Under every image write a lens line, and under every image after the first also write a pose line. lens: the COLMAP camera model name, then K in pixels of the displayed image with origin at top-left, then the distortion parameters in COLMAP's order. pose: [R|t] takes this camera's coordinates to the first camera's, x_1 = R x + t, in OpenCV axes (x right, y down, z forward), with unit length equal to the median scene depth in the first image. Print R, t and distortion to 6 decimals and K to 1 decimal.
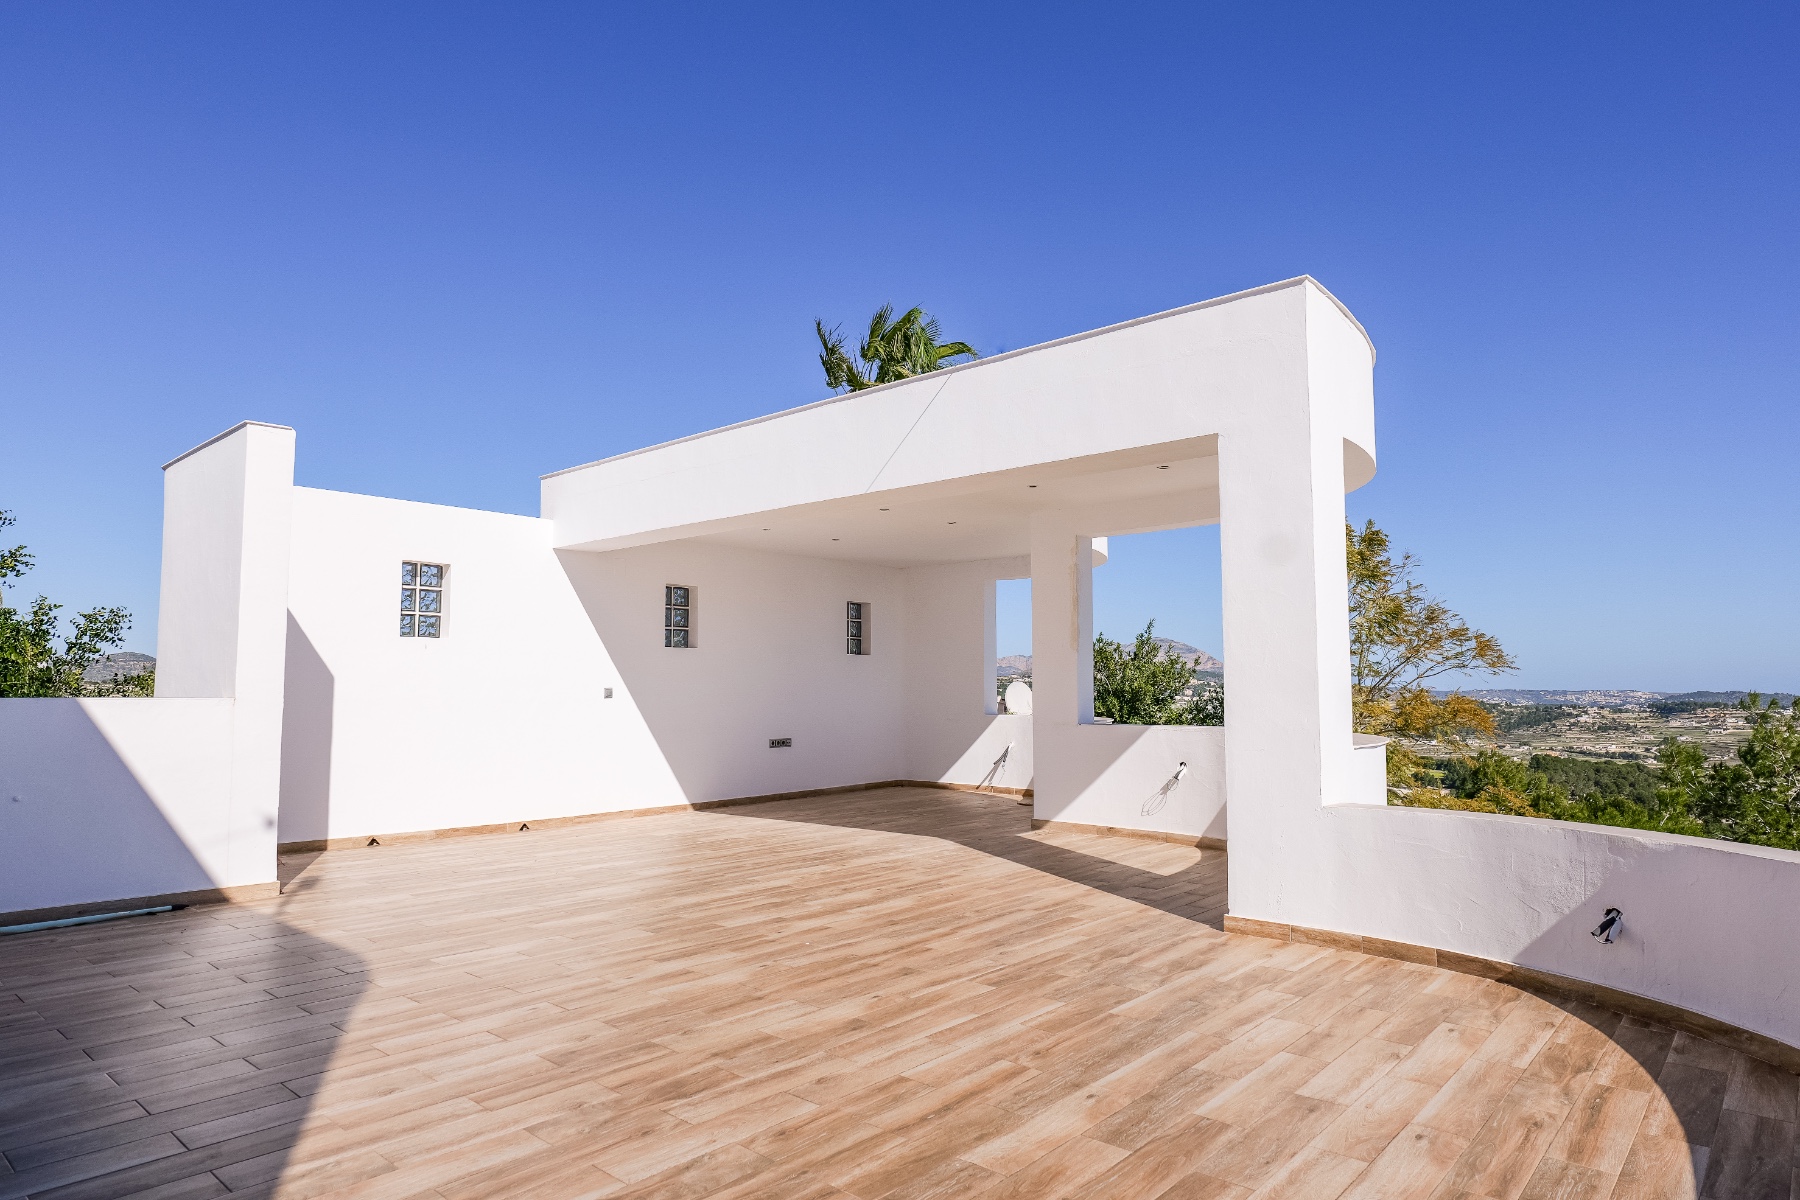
lens RADIAL K [[1074.7, 0, 901.6], [0, 1074.7, 604.9], [0, 0, 1]] dist [-0.020102, 0.006354]
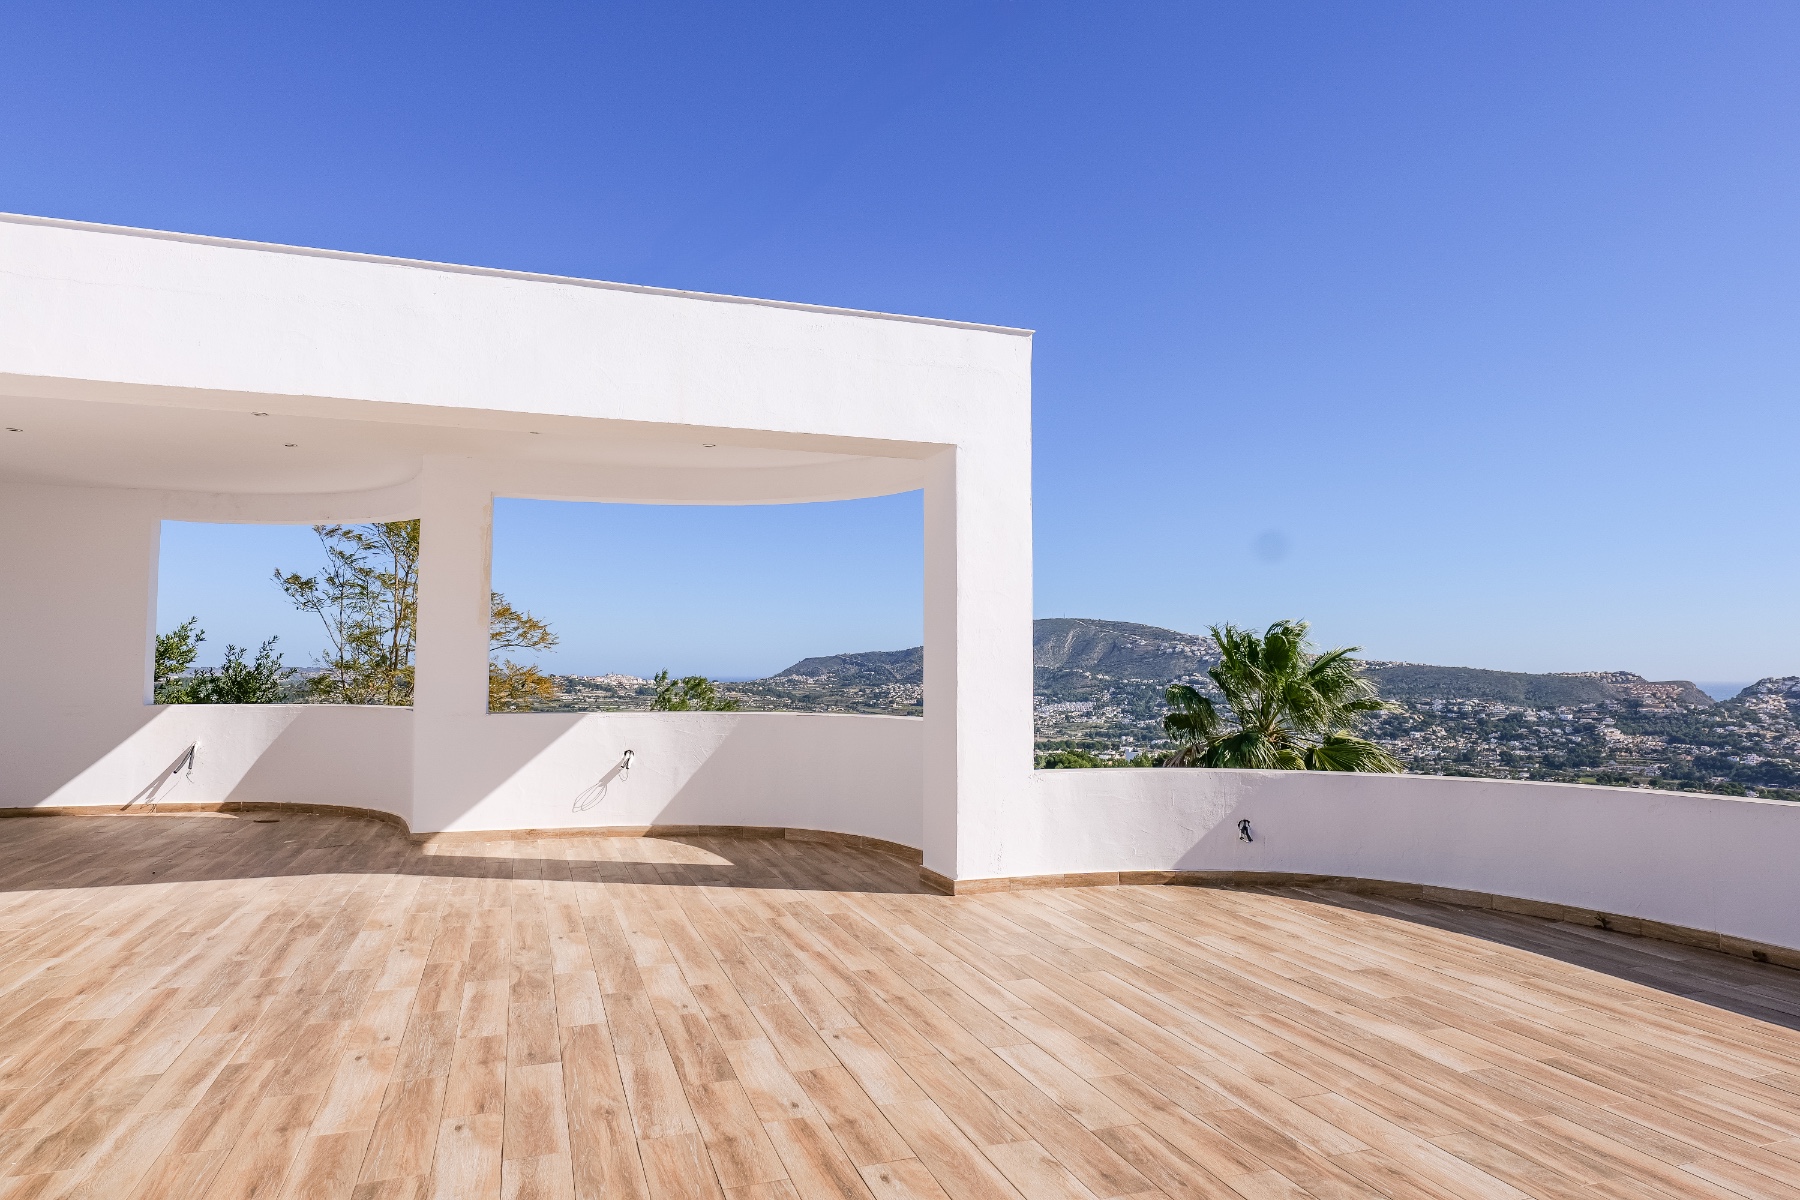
lens RADIAL K [[1053.2, 0, 900.5], [0, 1053.2, 607.9], [0, 0, 1]] dist [-0.025740, 0.014257]
pose [[0.484345, 0.052323, 0.873311, -0.878857], [-0.073143, 0.997137, -0.019177, 0.040481], [-0.871814, -0.054589, 0.486785, 0.671898]]
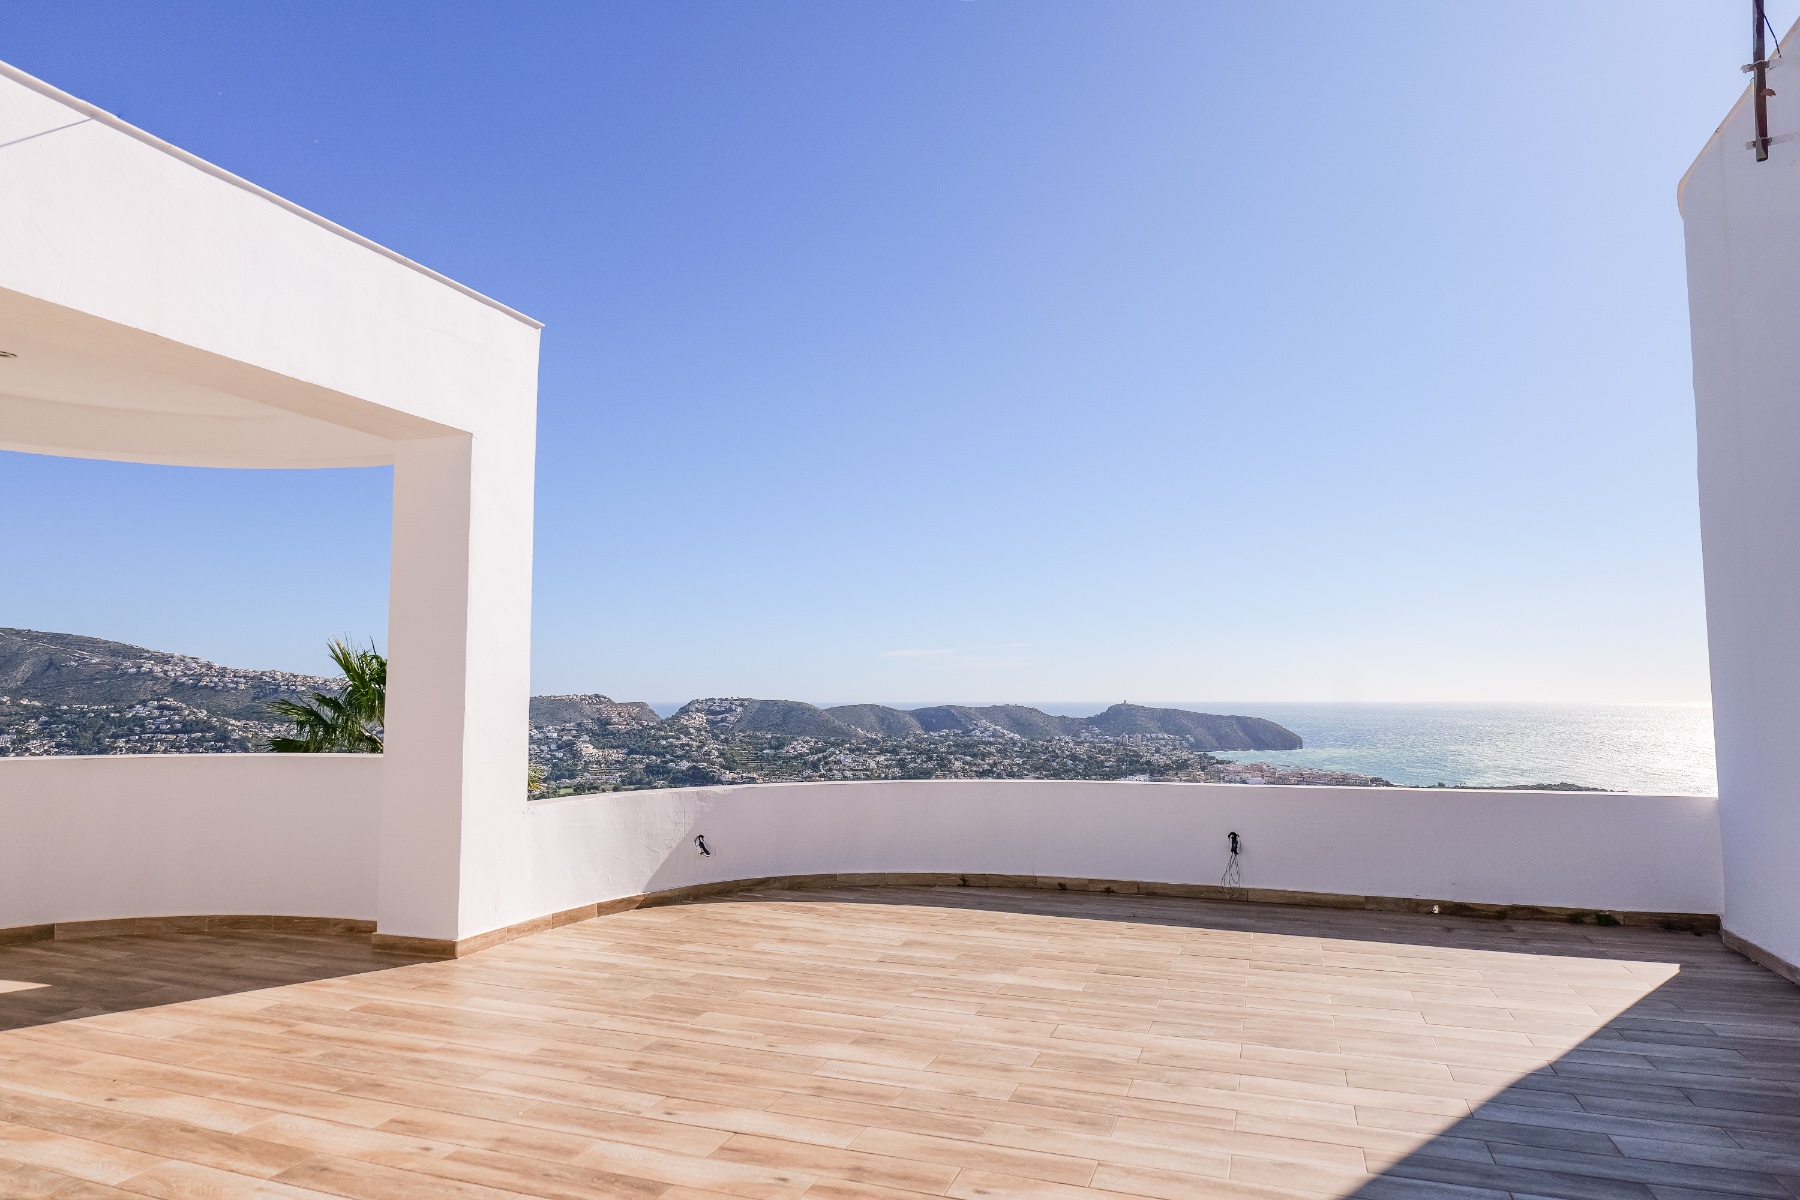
lens RADIAL K [[1053.2, 0, 900.5], [0, 1053.2, 607.9], [0, 0, 1]] dist [-0.025740, 0.014257]
pose [[-0.370495, 0.075874, 0.925730, -0.917770], [-0.073917, 0.991089, -0.110814, 0.089551], [-0.925888, -0.109483, -0.361585, 1.268239]]
